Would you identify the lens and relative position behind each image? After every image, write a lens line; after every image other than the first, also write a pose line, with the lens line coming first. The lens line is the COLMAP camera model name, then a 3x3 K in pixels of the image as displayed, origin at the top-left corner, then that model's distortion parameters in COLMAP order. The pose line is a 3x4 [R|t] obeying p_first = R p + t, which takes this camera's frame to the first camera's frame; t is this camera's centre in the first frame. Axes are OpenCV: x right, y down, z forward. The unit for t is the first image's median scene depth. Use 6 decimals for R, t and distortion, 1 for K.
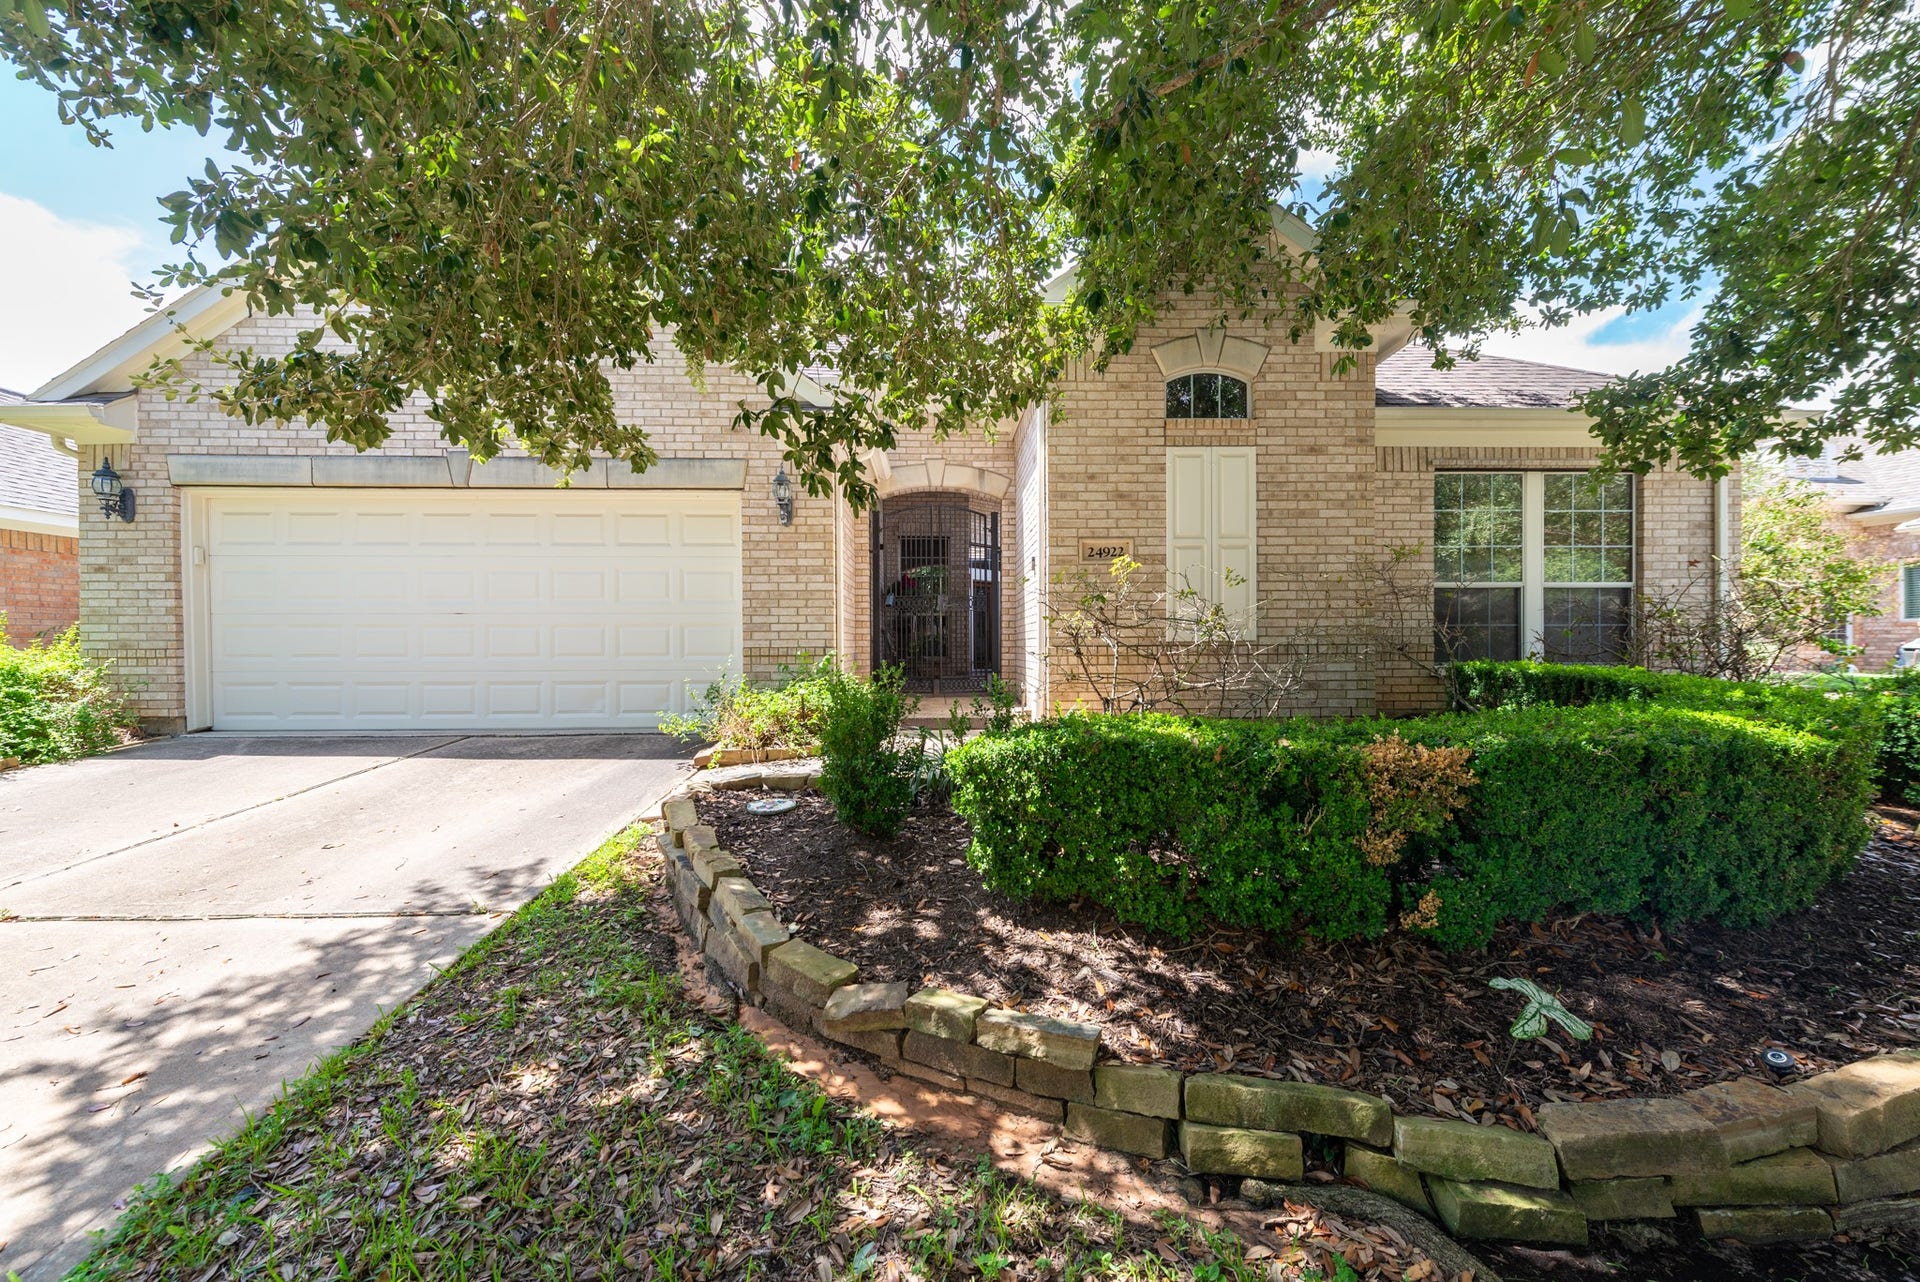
lens RADIAL K [[745.2, 0, 960.0], [0, 745.2, 641.0], [0, 0, 1]] dist [-0.000645, -0.000138]
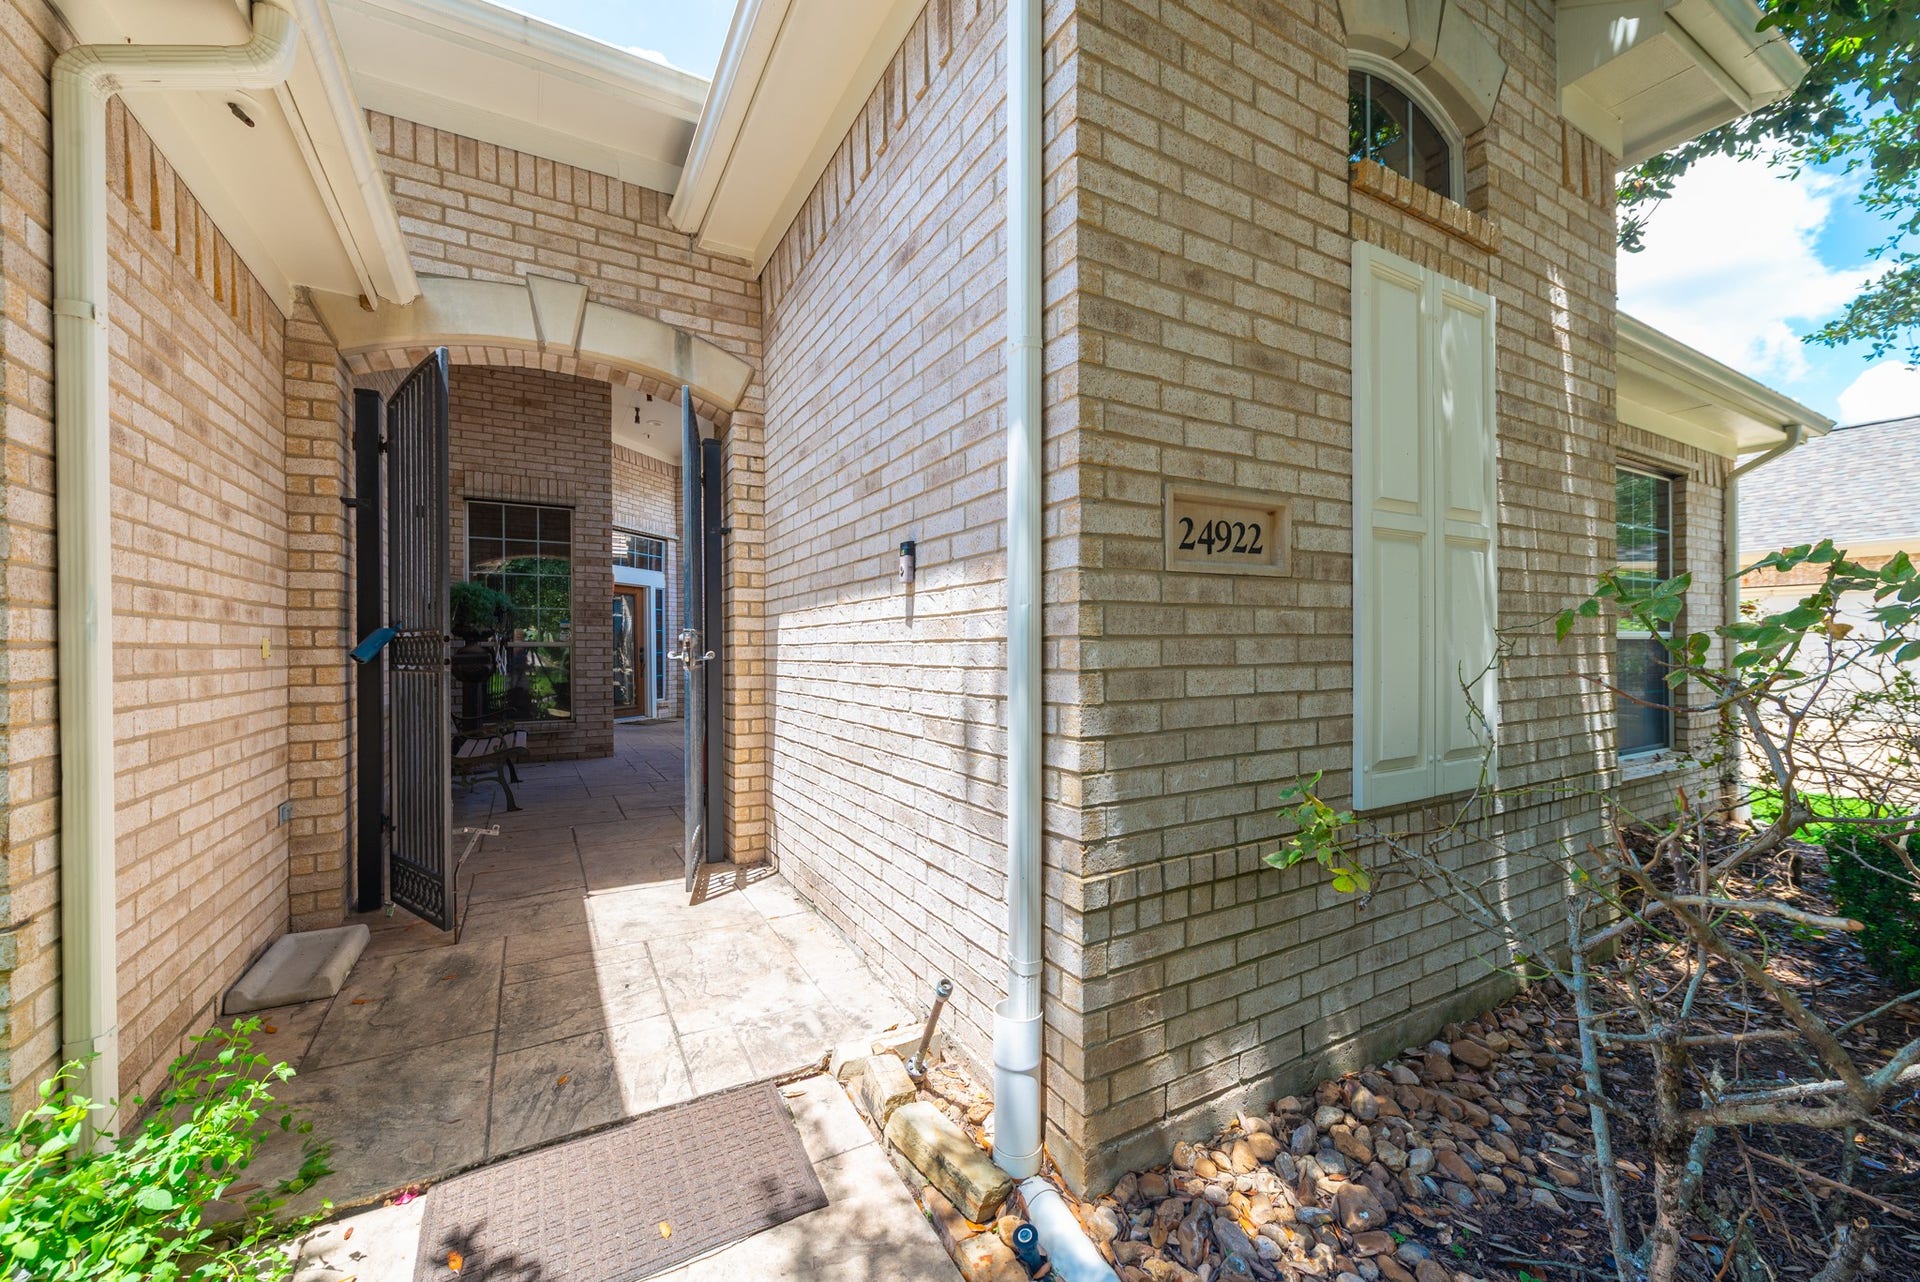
lens RADIAL K [[745.2, 0, 960.0], [0, 745.2, 641.0], [0, 0, 1]] dist [-0.000645, -0.000138]
pose [[0.882427, 0.002988, 0.470440, -0.030579], [-0.000250, 0.999983, -0.005883, -0.053598], [-0.470449, 0.005074, 0.882413, 0.560087]]
